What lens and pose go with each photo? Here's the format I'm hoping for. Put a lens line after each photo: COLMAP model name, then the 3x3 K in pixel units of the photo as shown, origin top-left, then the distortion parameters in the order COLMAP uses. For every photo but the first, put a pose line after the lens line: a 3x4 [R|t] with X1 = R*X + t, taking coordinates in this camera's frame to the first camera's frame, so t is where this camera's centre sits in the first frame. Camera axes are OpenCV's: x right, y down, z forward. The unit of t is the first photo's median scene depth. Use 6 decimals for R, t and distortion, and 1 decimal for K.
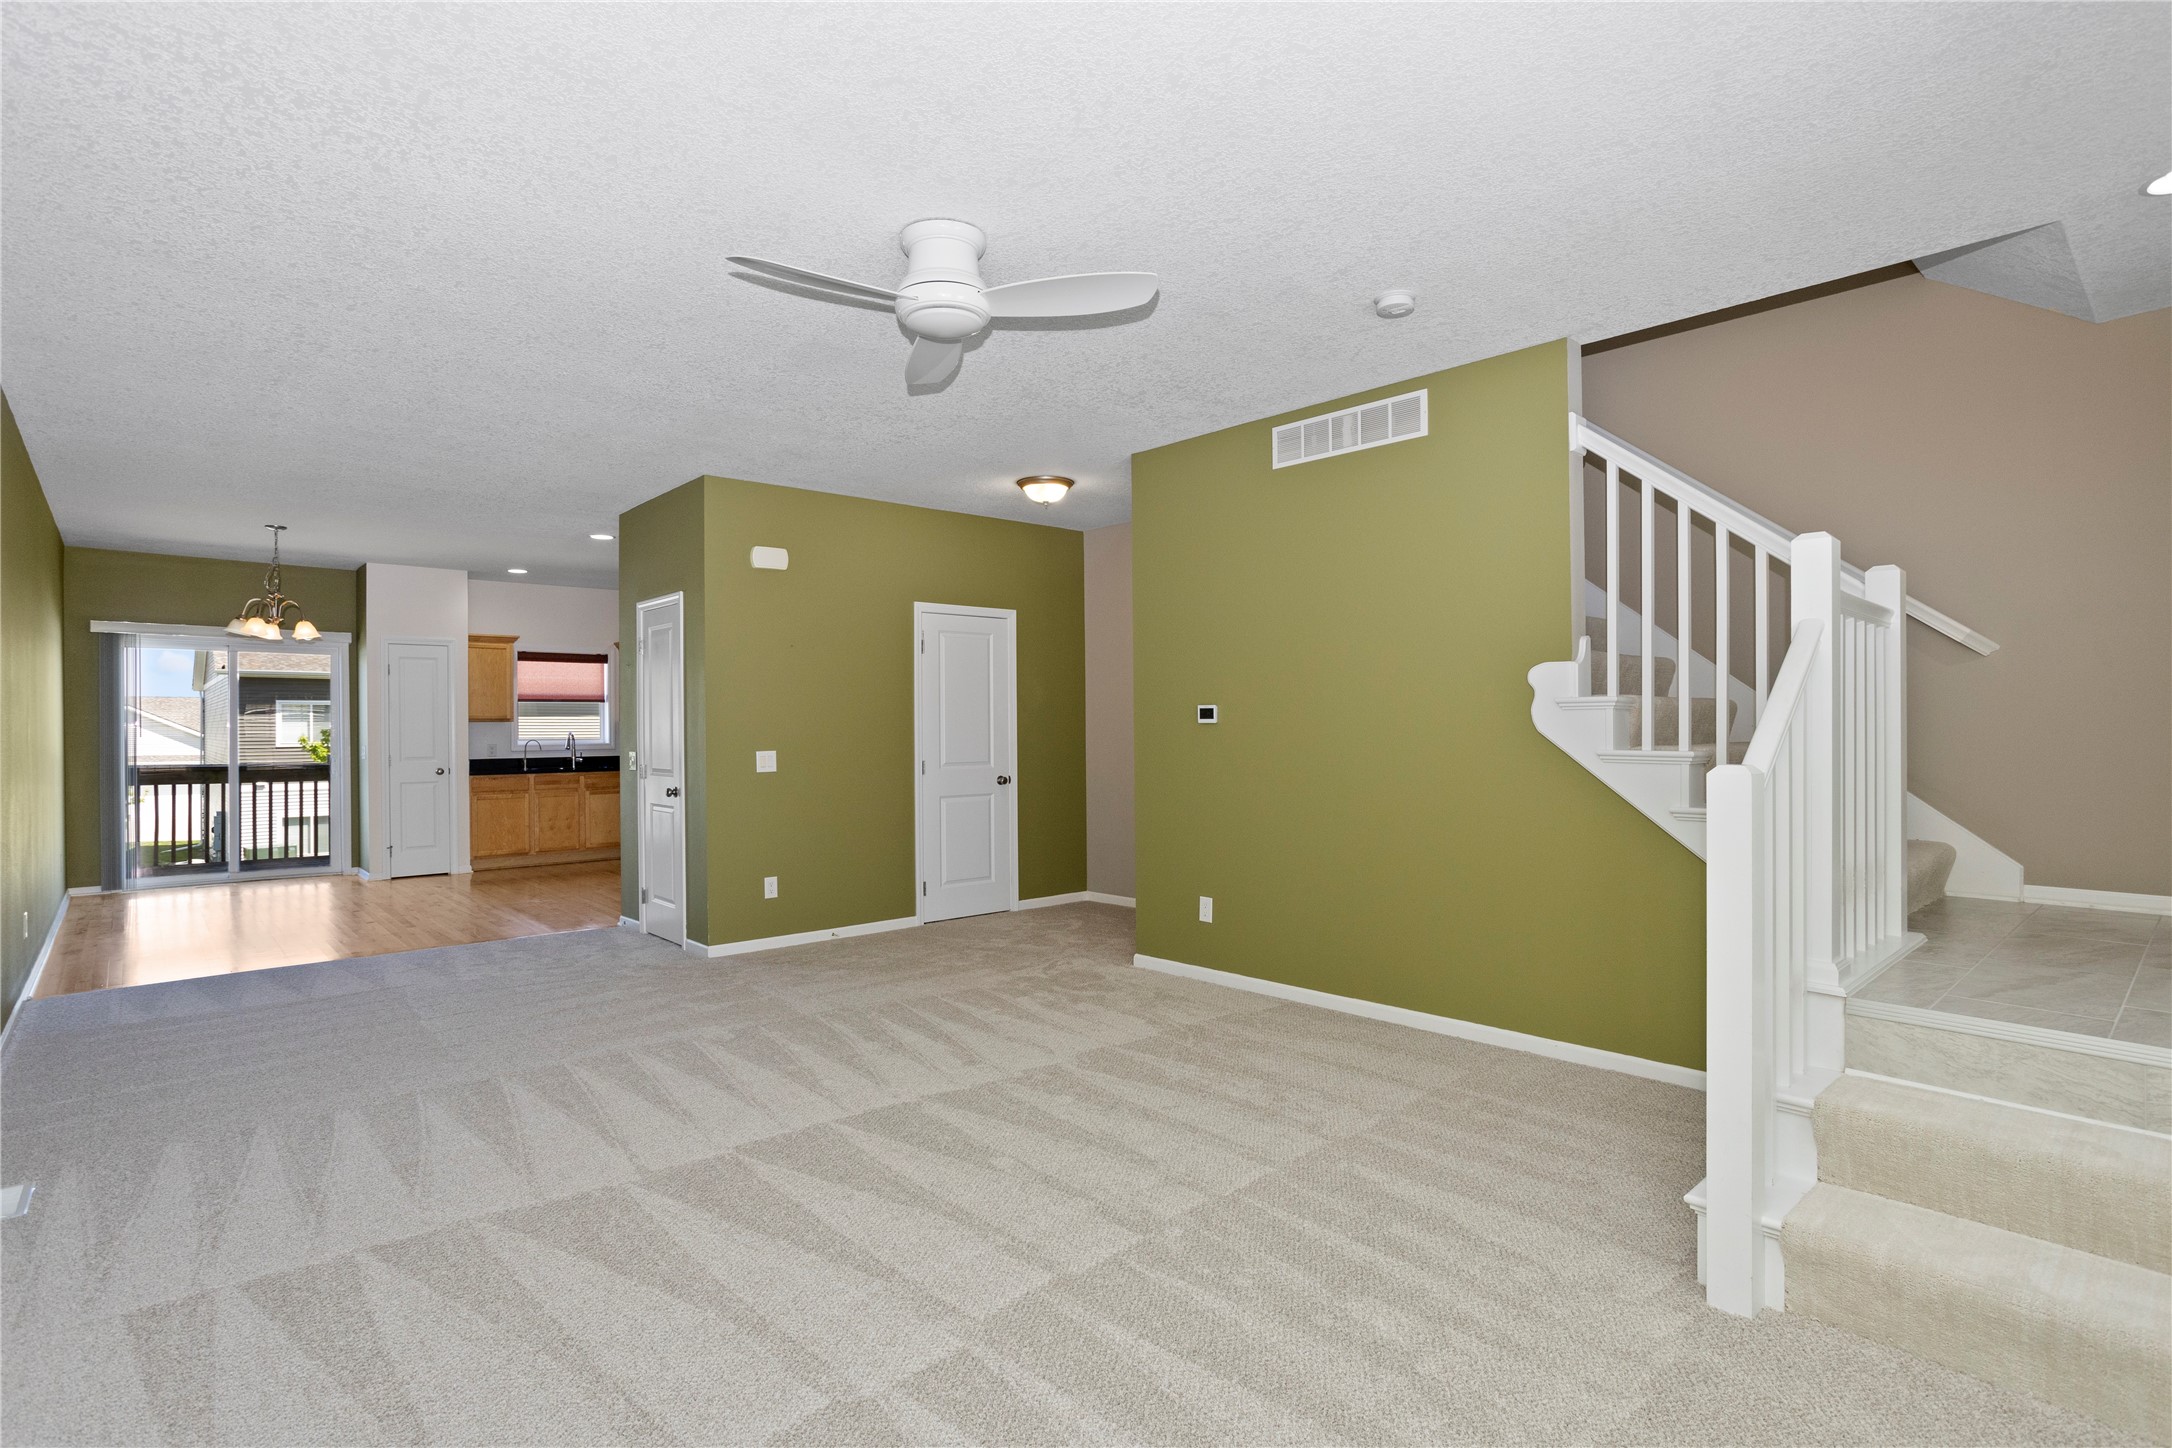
lens RADIAL K [[1102.3, 0, 1108.4], [0, 1102.3, 736.6], [0, 0, 1]] dist [-0.017876, 0.010264]
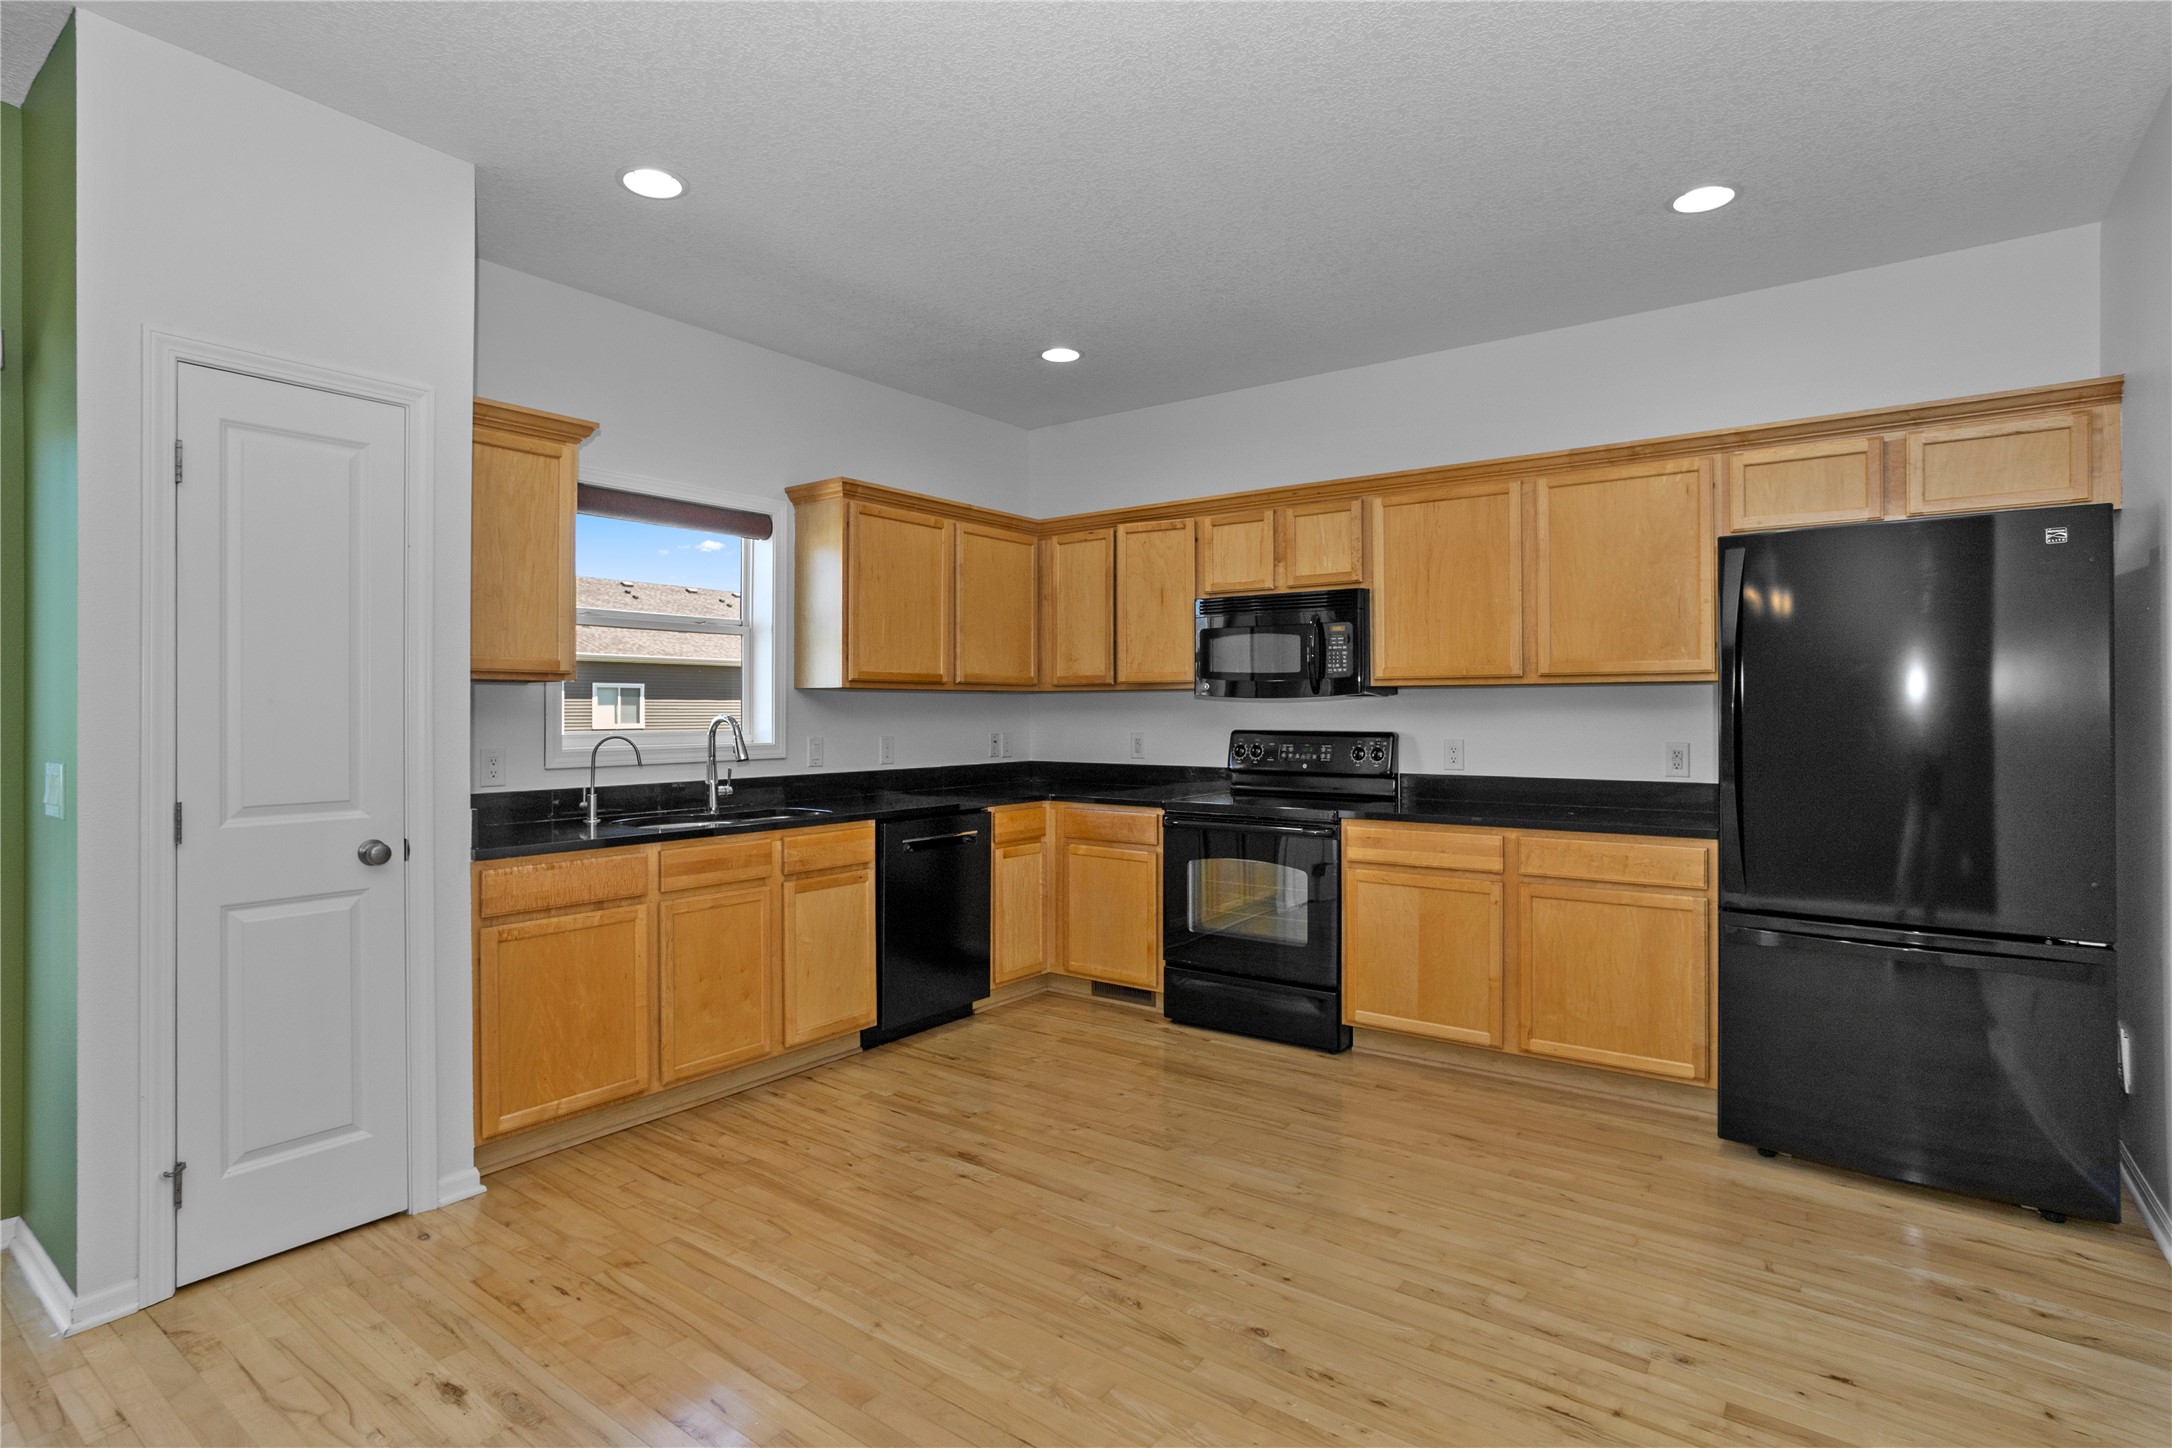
lens RADIAL K [[1102.3, 0, 1116.1], [0, 1102.3, 704.5], [0, 0, 1]] dist [-0.017876, 0.010264]
pose [[0.980953, 0.004620, 0.194188, -0.436692], [-0.001467, 0.999865, -0.016378, -0.001598], [-0.194237, 0.015781, 0.980828, 0.629470]]
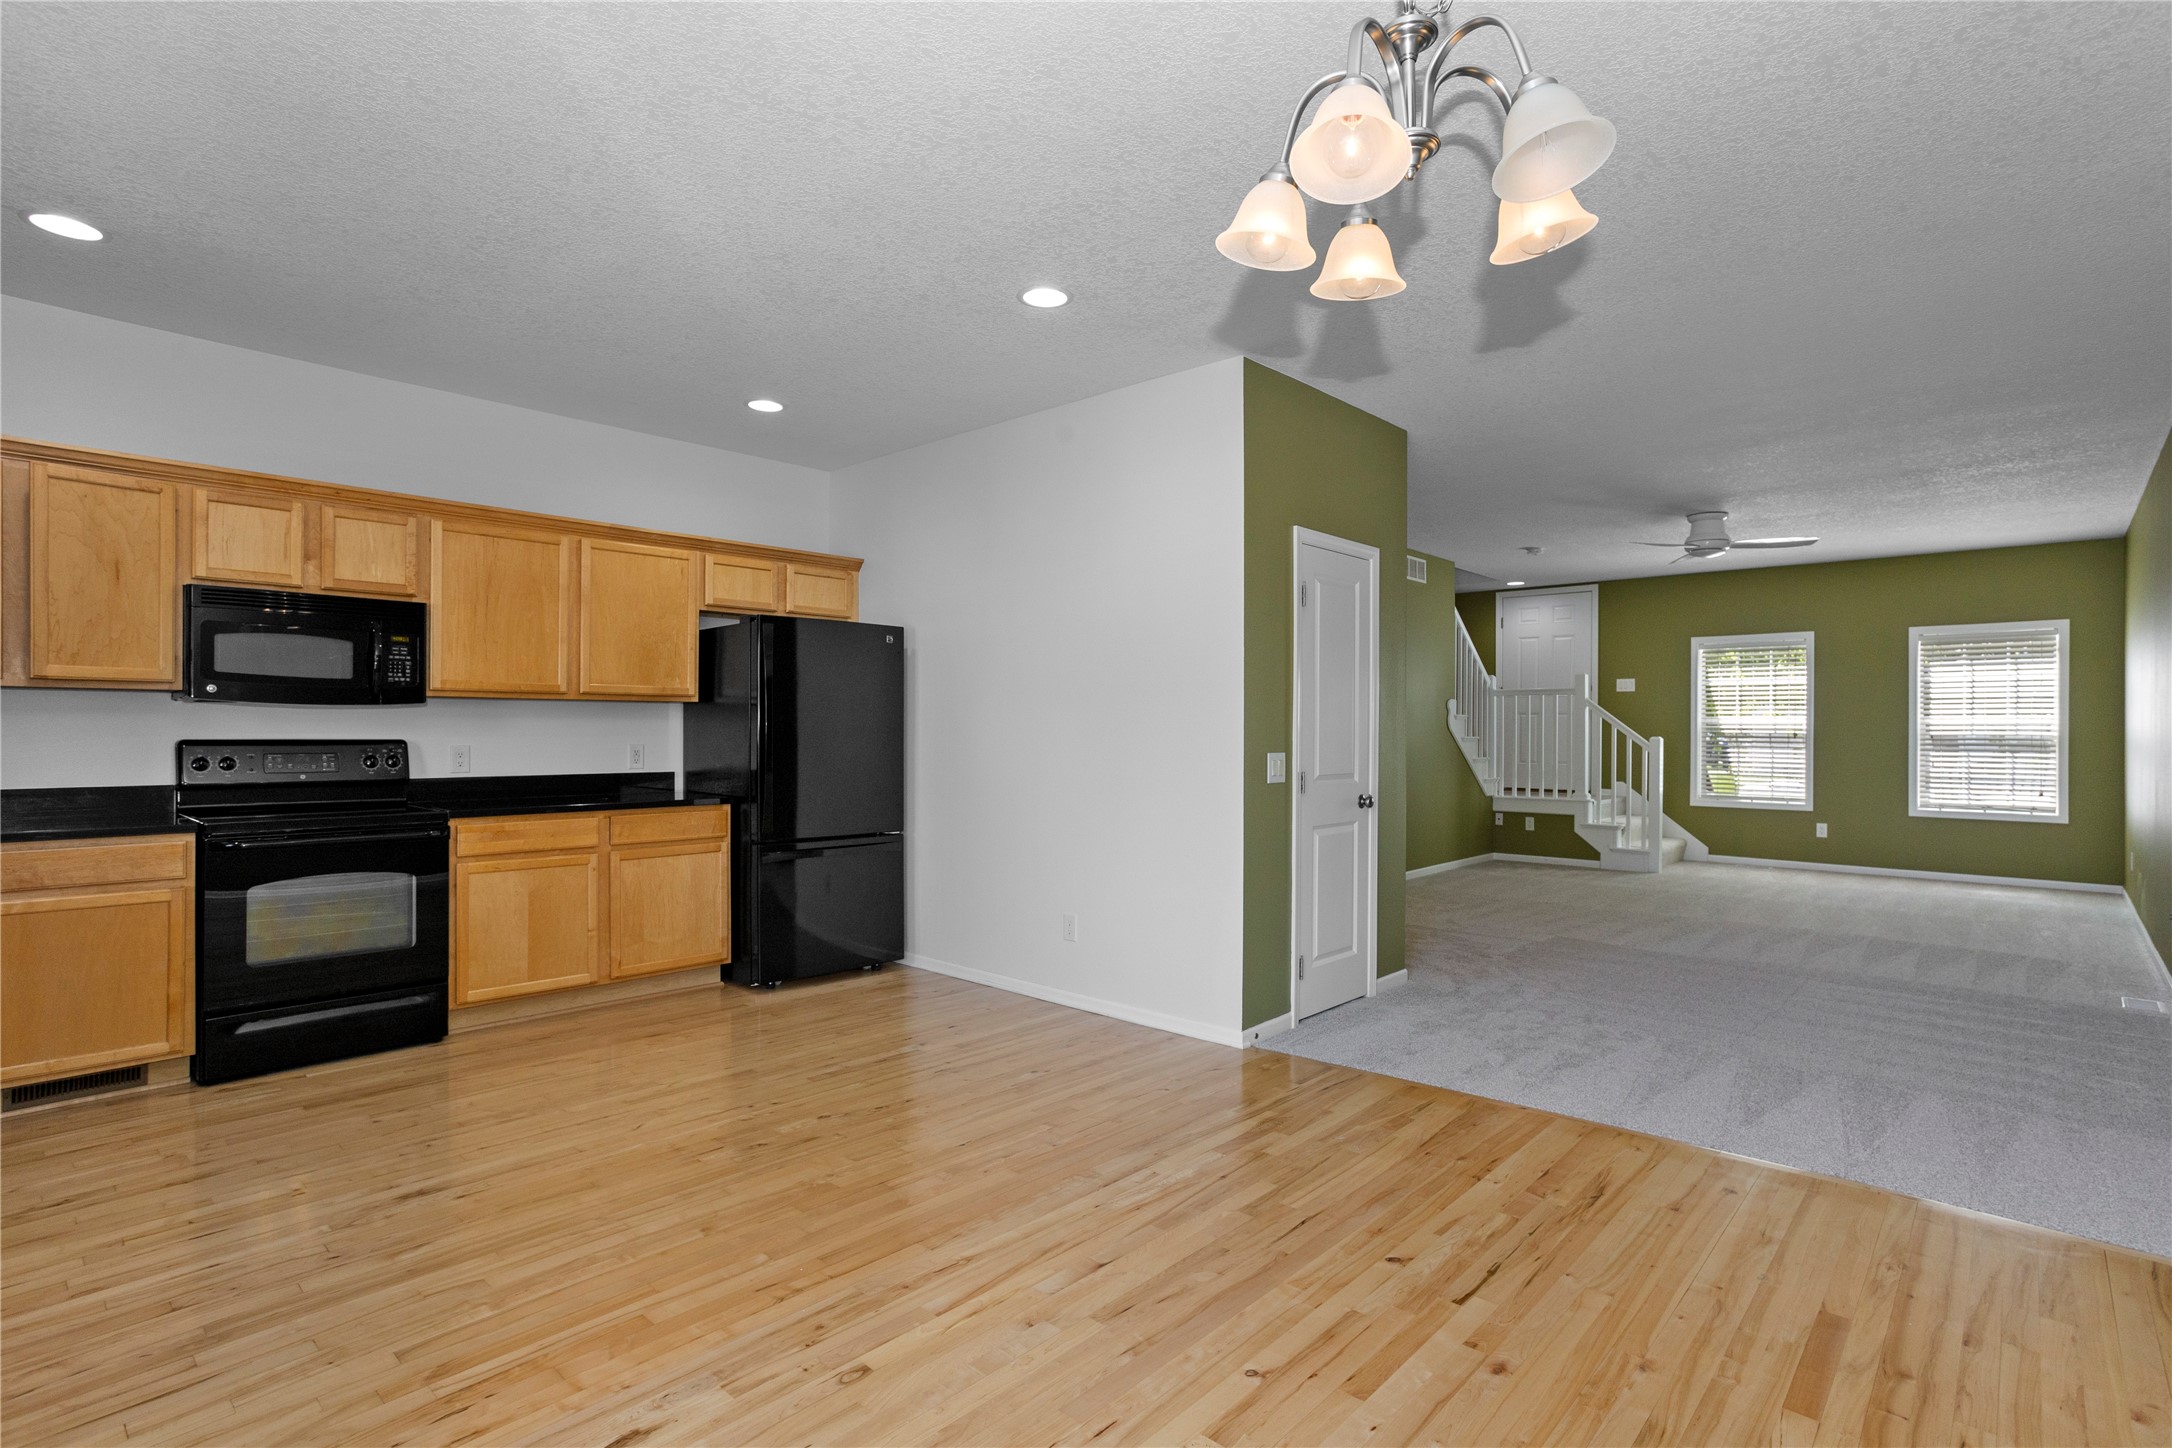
lens RADIAL K [[1102.3, 0, 1079.5], [0, 1102.3, 731.8], [0, 0, 1]] dist [-0.017876, 0.010264]
pose [[-0.099418, 0.001415, 0.995045, -0.698381], [0.005145, 0.999986, -0.000908, 0.000477], [-0.995032, 0.005030, -0.099424, 0.785654]]
